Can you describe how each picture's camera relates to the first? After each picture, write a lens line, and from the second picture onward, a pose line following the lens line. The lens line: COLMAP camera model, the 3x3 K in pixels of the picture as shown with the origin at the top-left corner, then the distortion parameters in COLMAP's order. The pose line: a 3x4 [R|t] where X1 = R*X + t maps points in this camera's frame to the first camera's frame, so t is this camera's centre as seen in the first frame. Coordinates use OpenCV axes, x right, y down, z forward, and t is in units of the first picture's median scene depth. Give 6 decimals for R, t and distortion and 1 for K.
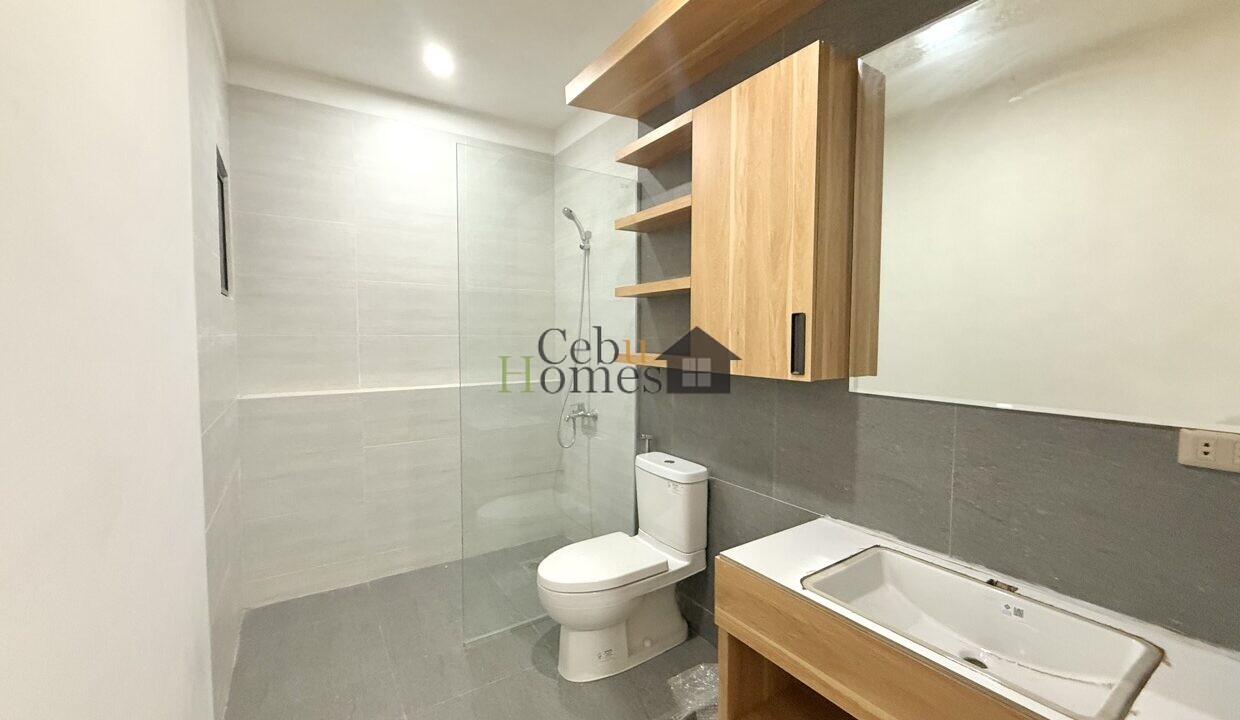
lens RADIAL K [[495.8, 0, 619.4], [0, 495.8, 361.7], [0, 0, 1]] dist [0.000783, -0.000578]
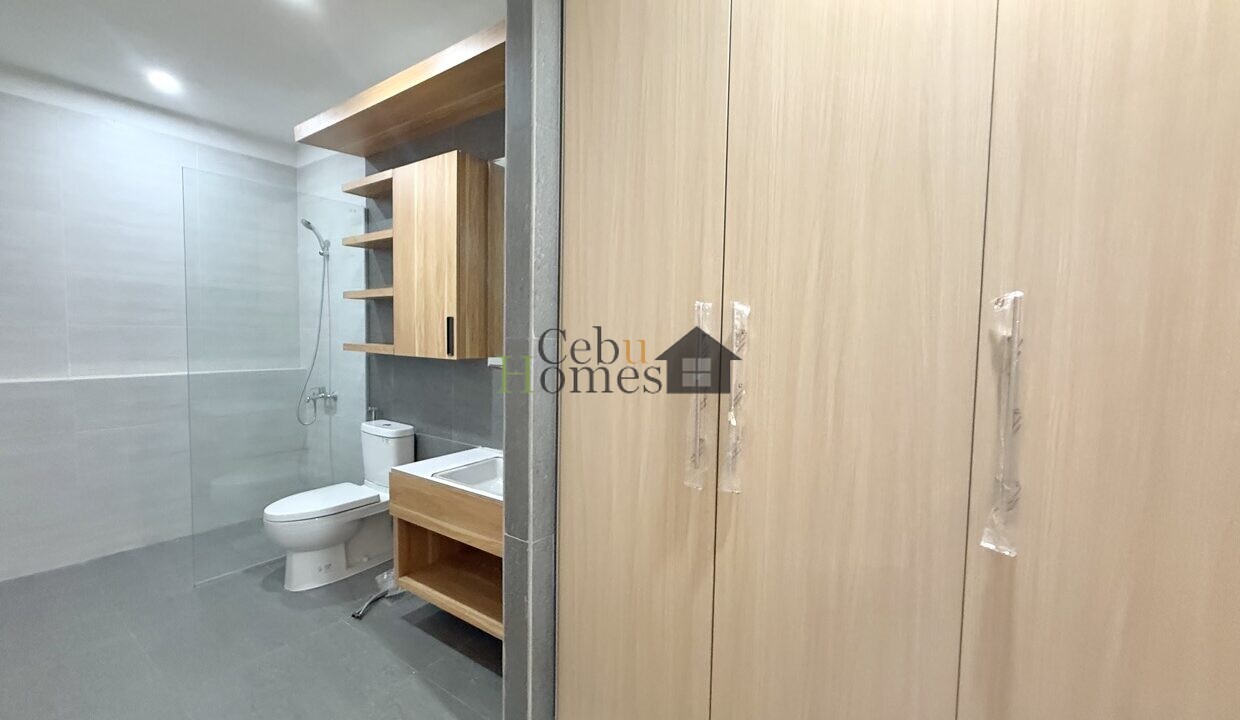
lens RADIAL K [[495.8, 0, 619.7], [0, 495.8, 356.8], [0, 0, 1]] dist [0.000783, -0.000578]
pose [[0.928100, -0.009244, 0.372215, 0.180980], [0.009173, 0.999956, 0.001963, 0.021465], [-0.372217, 0.001592, 0.928144, -0.451249]]
